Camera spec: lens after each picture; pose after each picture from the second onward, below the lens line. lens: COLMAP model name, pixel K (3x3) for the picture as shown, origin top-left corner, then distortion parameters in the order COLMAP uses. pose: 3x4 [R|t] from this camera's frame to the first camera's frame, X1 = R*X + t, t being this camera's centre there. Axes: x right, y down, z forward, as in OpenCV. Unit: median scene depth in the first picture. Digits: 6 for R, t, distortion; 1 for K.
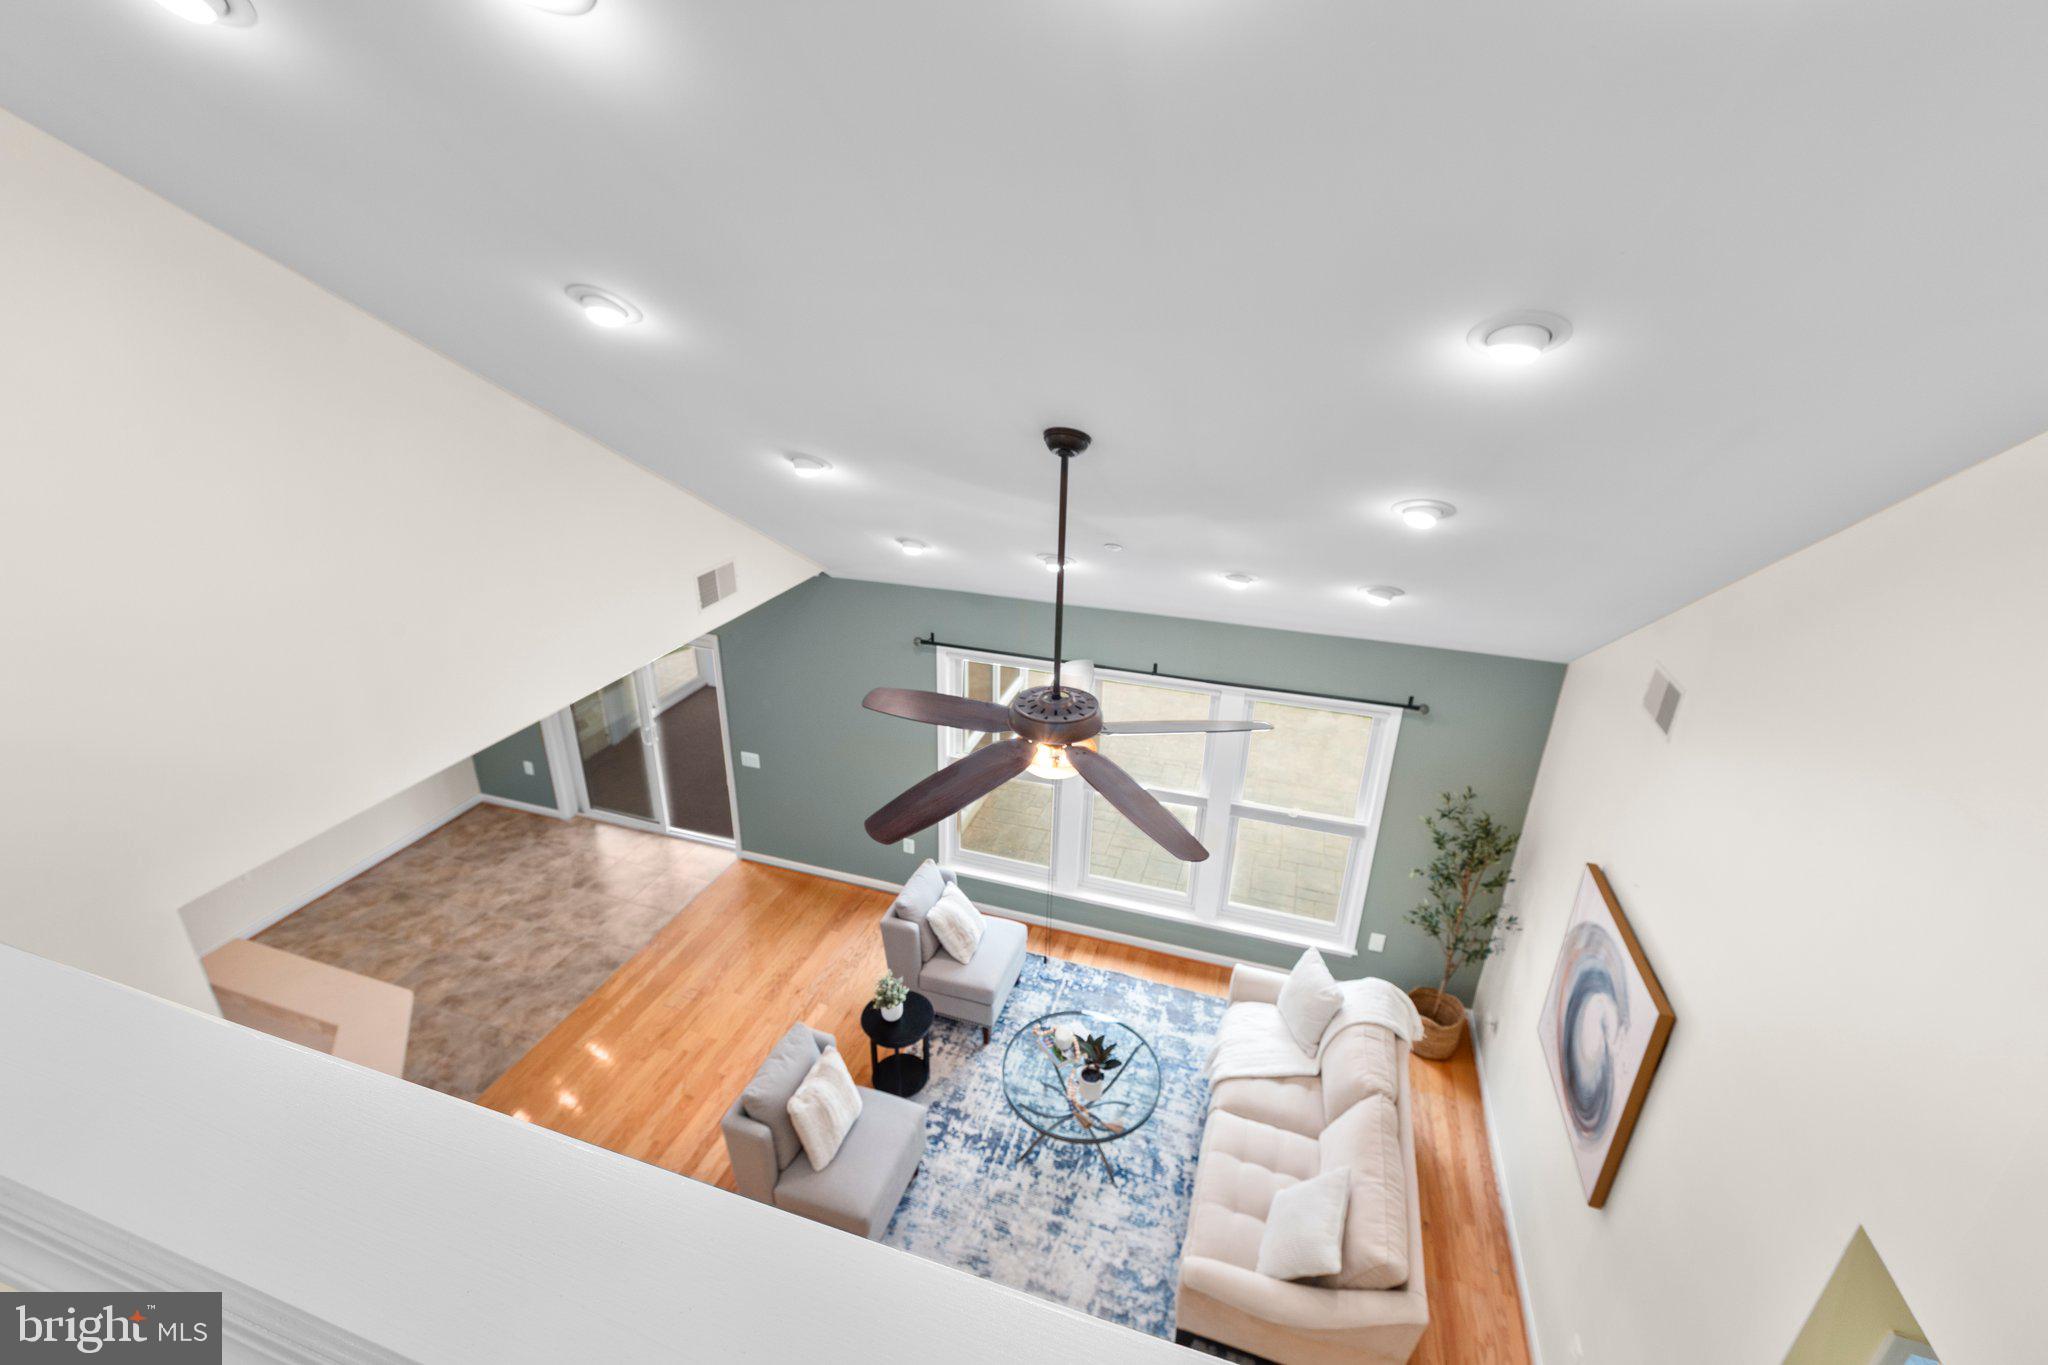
lens RADIAL K [[905.3, 0, 1057.4], [0, 905.3, 691.9], [0, 0, 1]] dist [-0.004159, 0.002357]
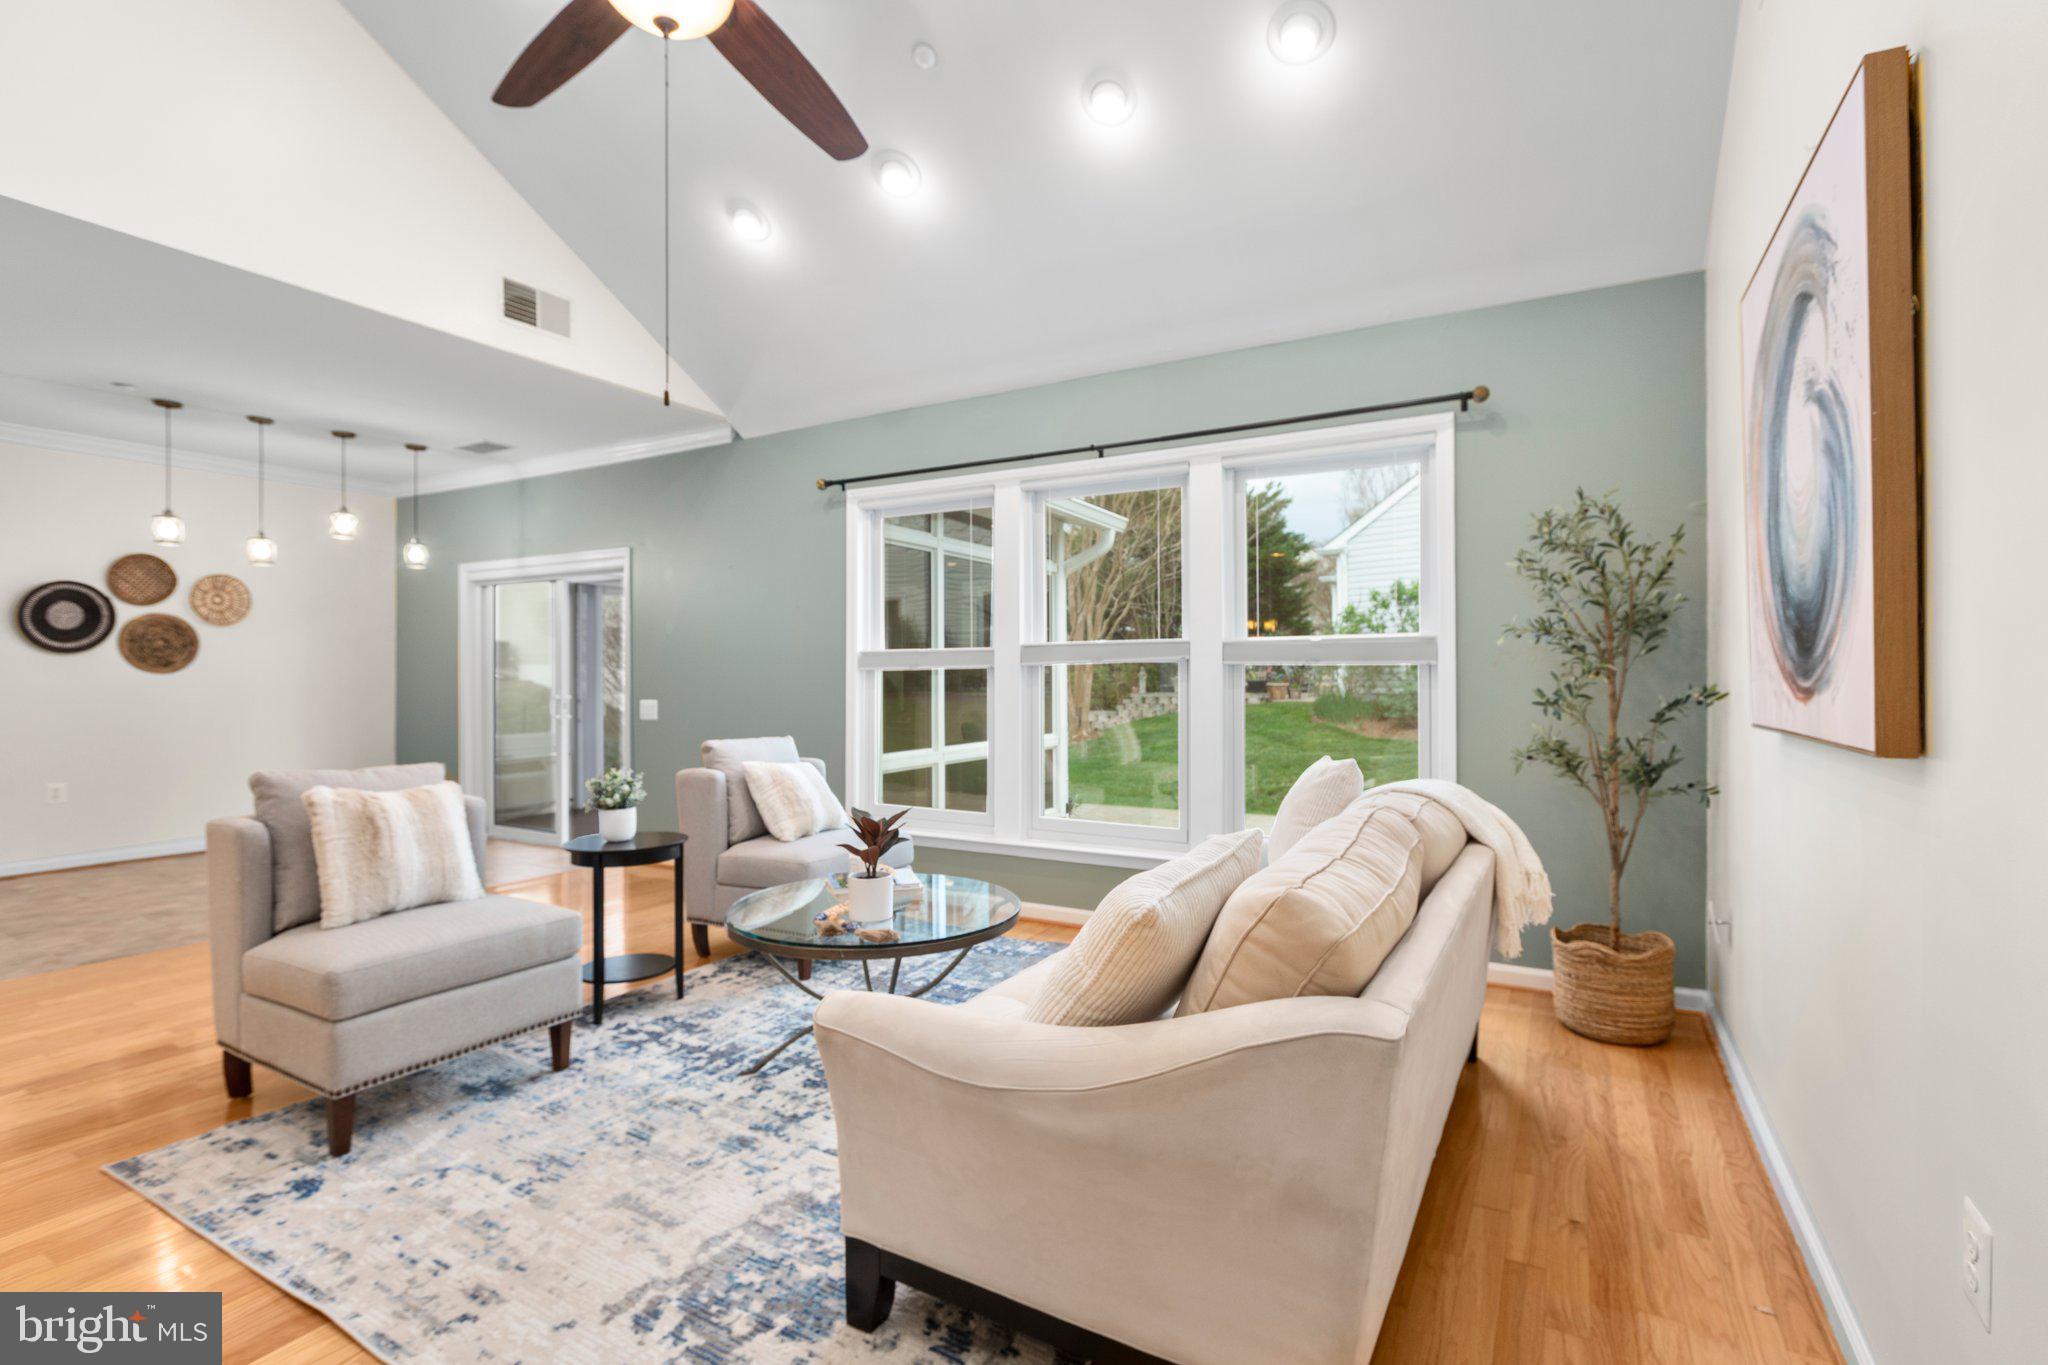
lens RADIAL K [[967.5, 0, 1064.3], [0, 967.5, 702.1], [0, 0, 1]] dist [-0.006095, 0.000149]
pose [[0.977267, -0.034159, -0.209244, 0.256315], [-0.050952, 0.920172, -0.388186, 0.506151], [0.205800, 0.390023, 0.897513, 0.424269]]
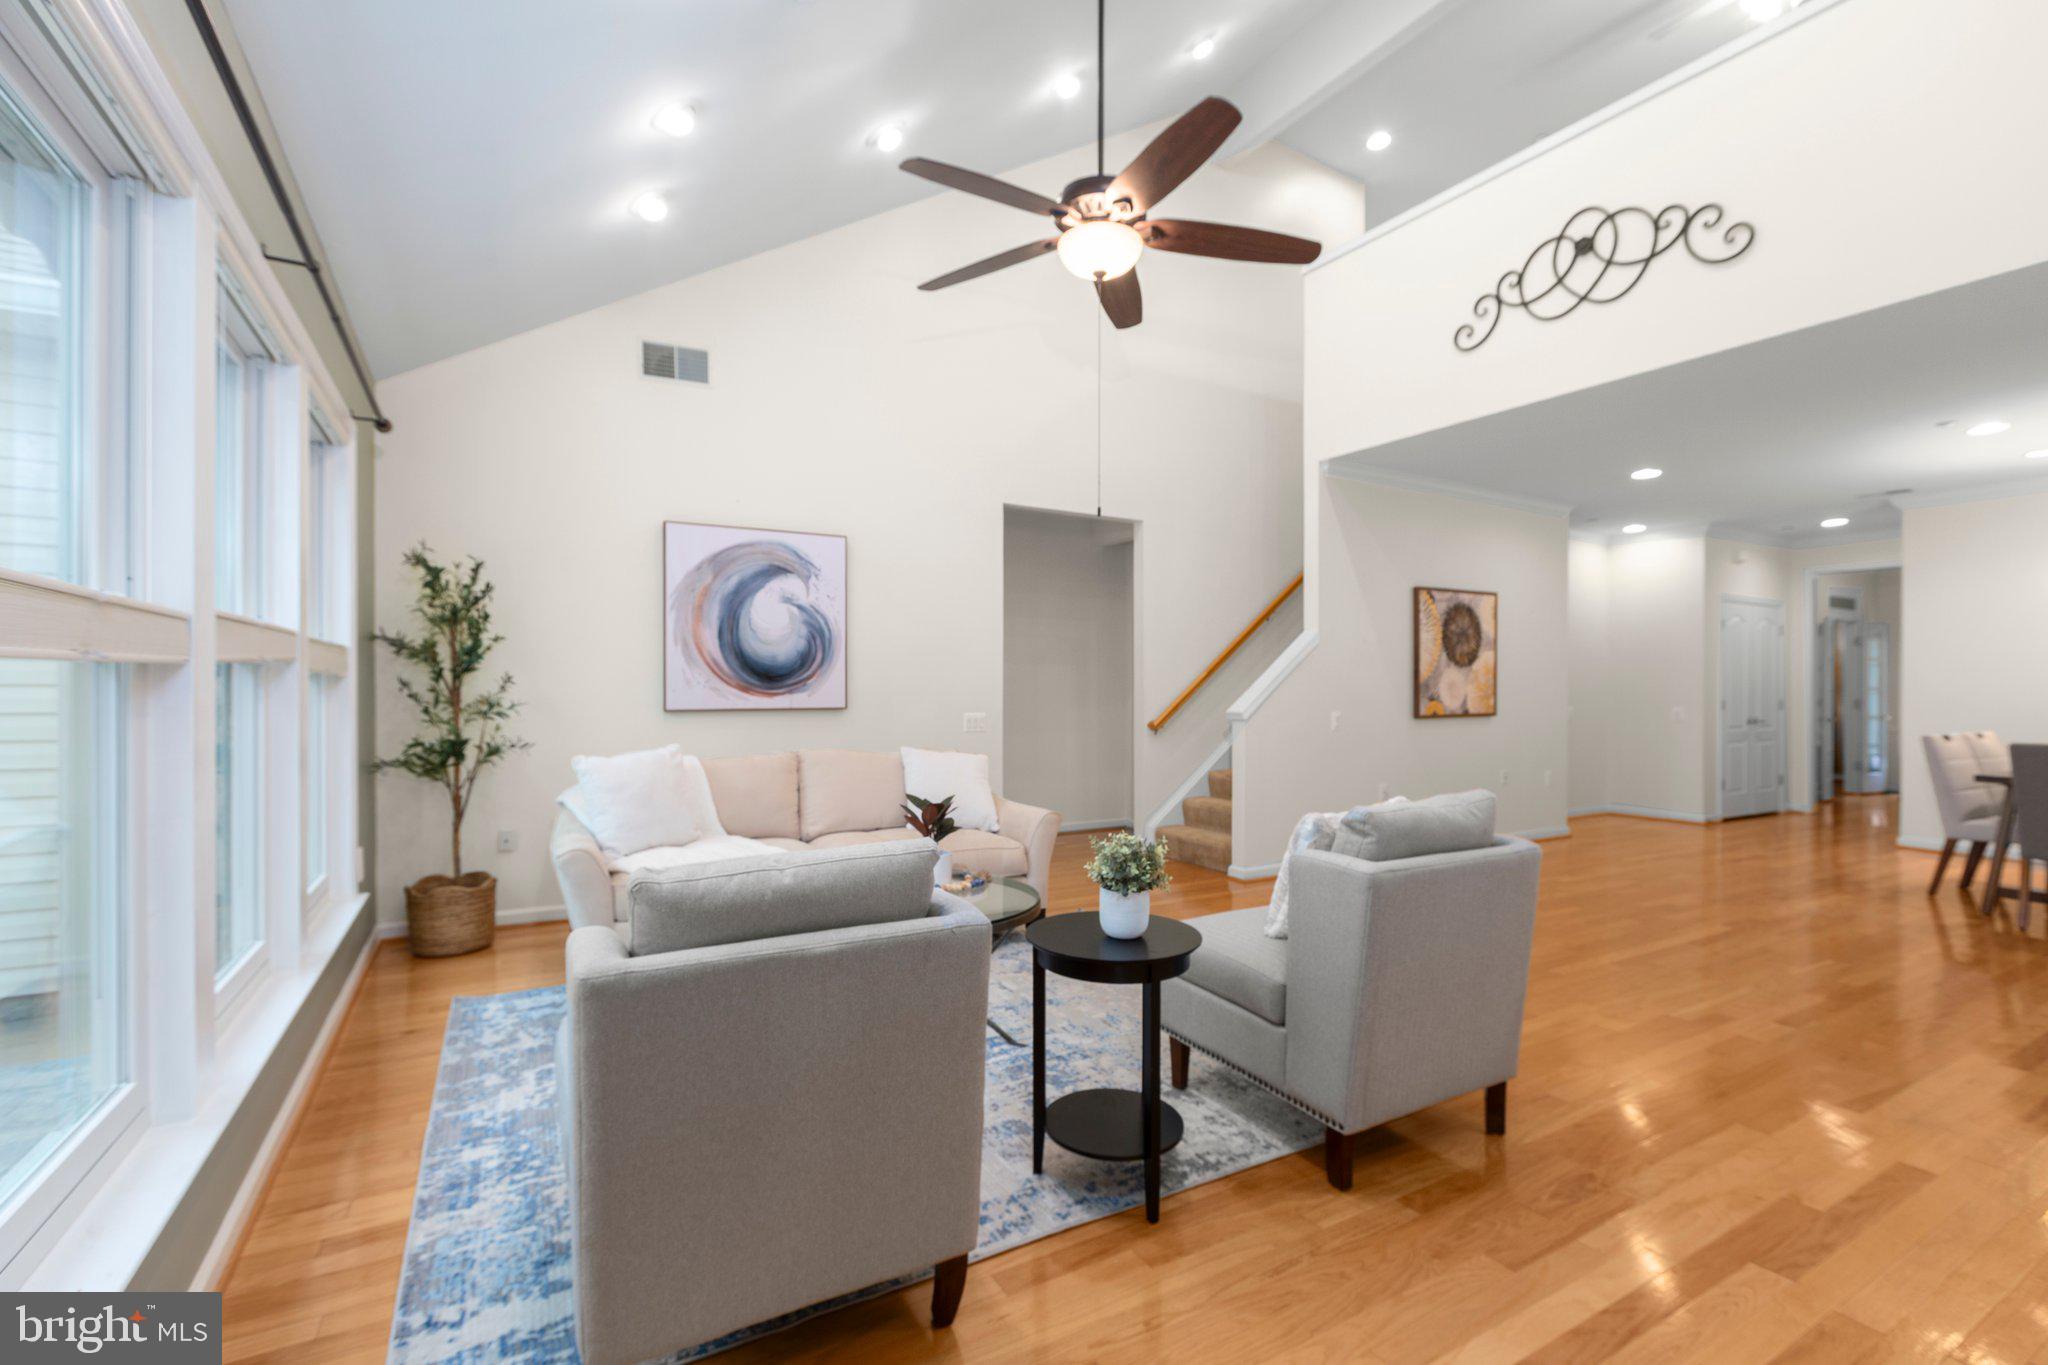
lens RADIAL K [[905.3, 0, 998.0], [0, 905.3, 689.3], [0, 0, 1]] dist [-0.004159, 0.002357]
pose [[-0.708030, -0.034531, 0.705337, -0.427272], [0.261649, 0.914888, 0.307439, 0.115742], [-0.655921, 0.402227, -0.638734, 1.254962]]
